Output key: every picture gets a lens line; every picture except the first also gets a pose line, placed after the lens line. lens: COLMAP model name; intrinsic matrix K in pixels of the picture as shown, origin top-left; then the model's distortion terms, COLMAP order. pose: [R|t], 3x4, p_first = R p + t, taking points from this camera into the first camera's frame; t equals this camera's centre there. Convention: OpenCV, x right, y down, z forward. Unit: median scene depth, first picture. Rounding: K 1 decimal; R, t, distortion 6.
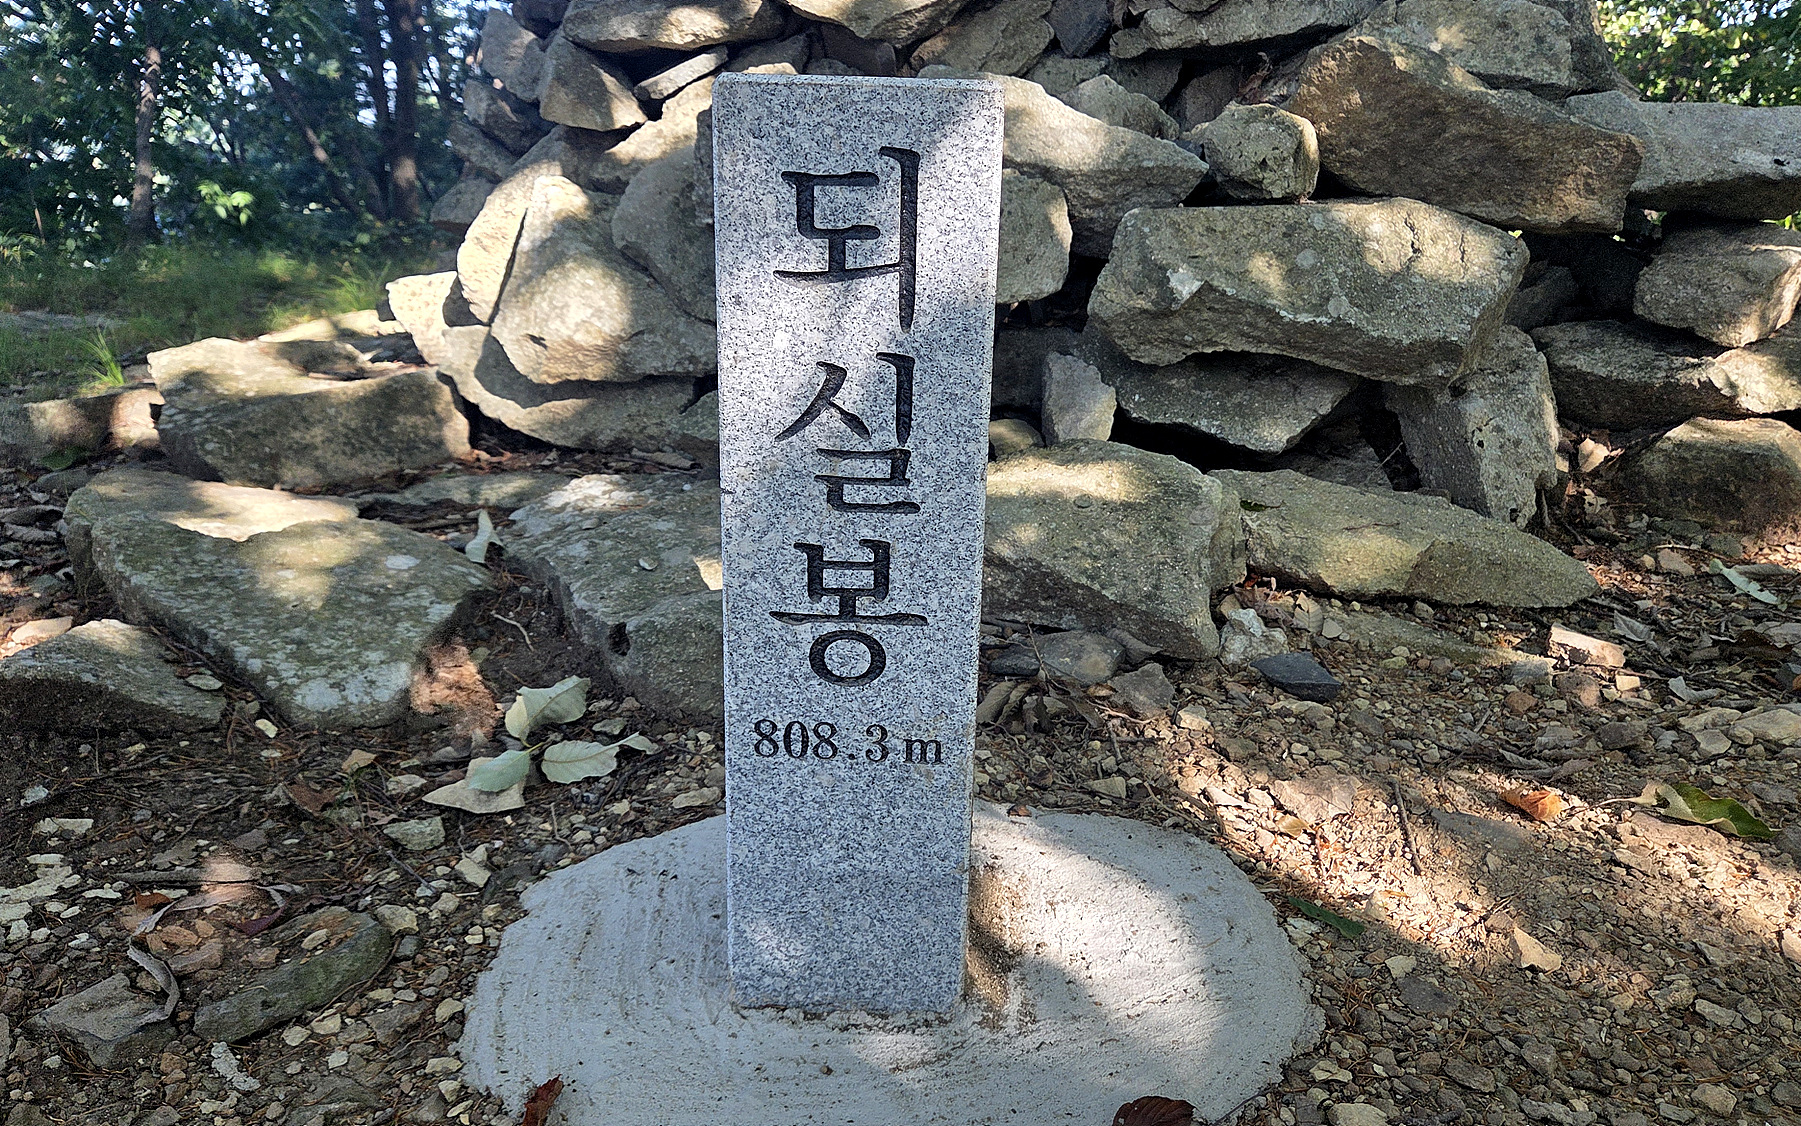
lens RADIAL K [[1368.4, 0, 905.9], [0, 1368.4, 582.7], [0, 0, 1]] dist [0.091608, -0.106224]
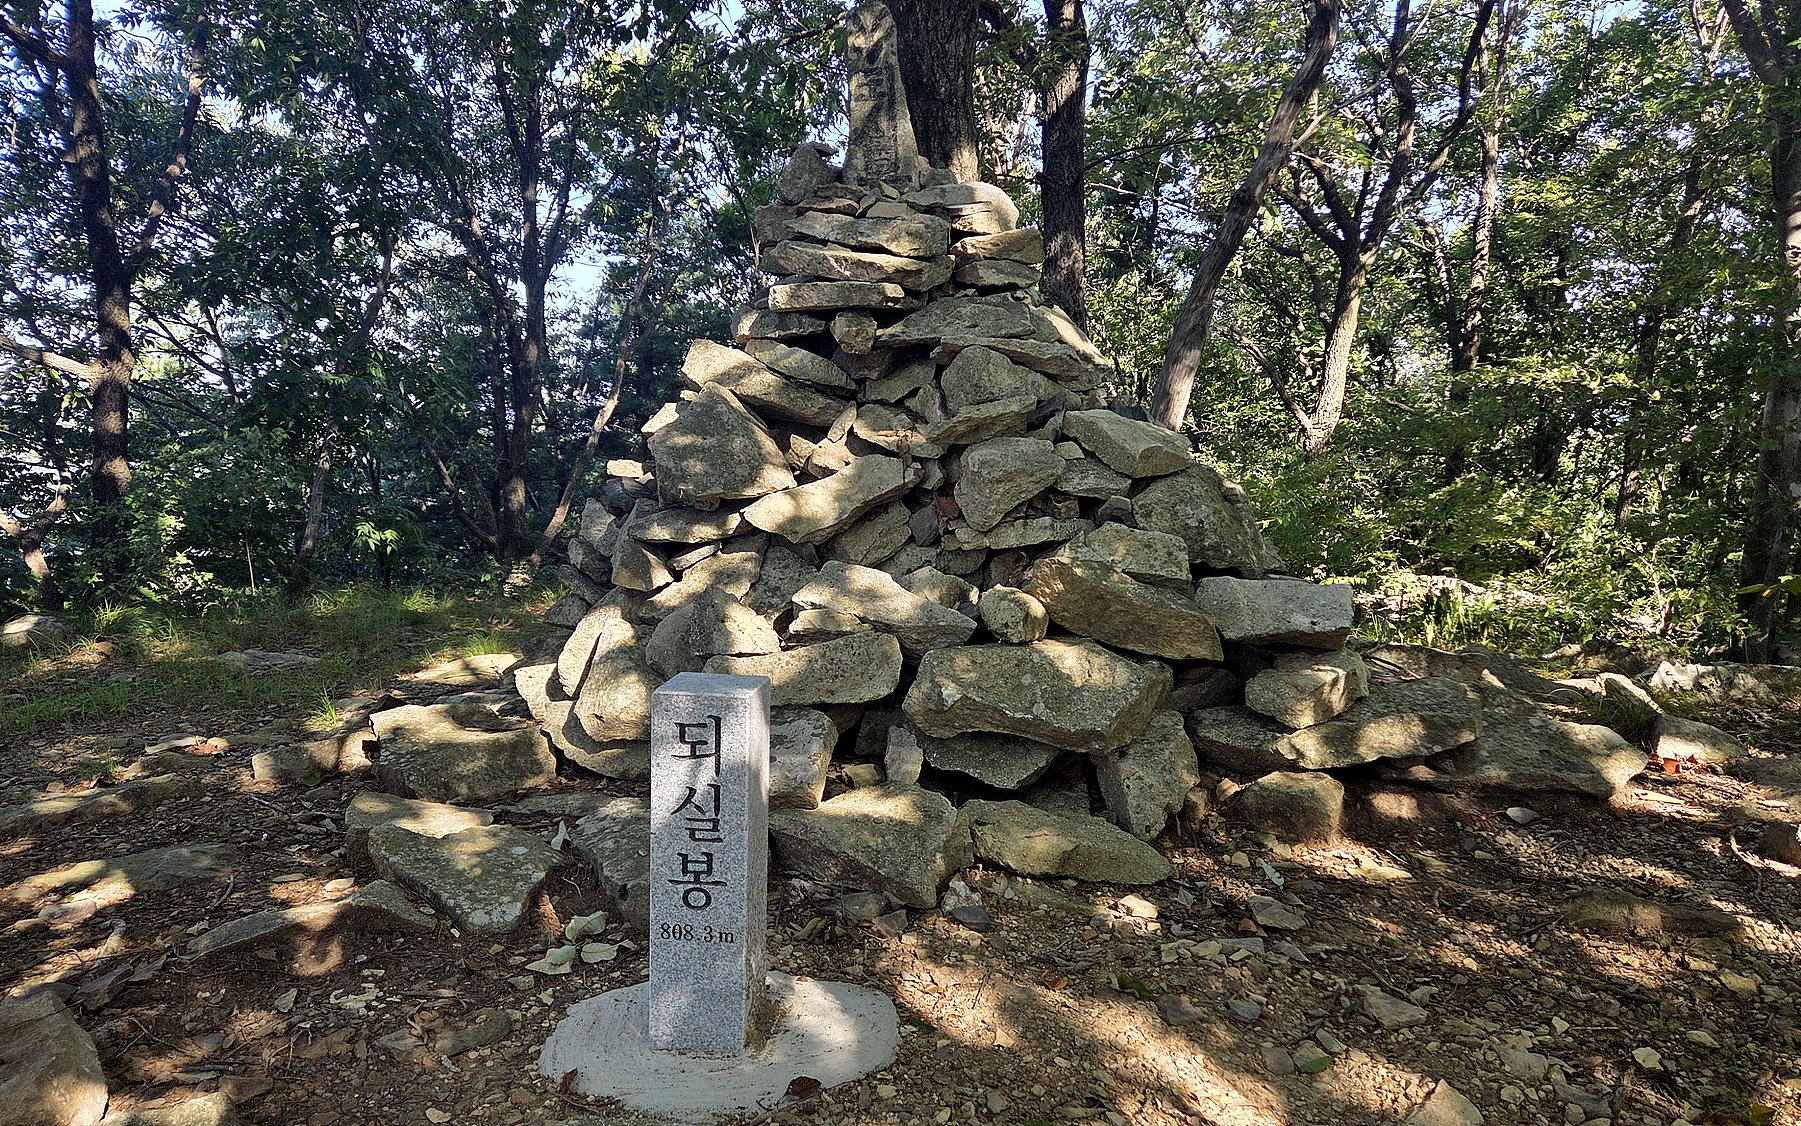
lens RADIAL K [[1327.5, 0, 890.1], [0, 1327.5, 565.3], [0, 0, 1]] dist [0.091793, -0.092051]
pose [[0.998339, 0.004487, -0.057432, 0.274440], [-0.016300, 0.978224, -0.206911, -0.026345], [0.055253, 0.207503, 0.976673, -0.934624]]
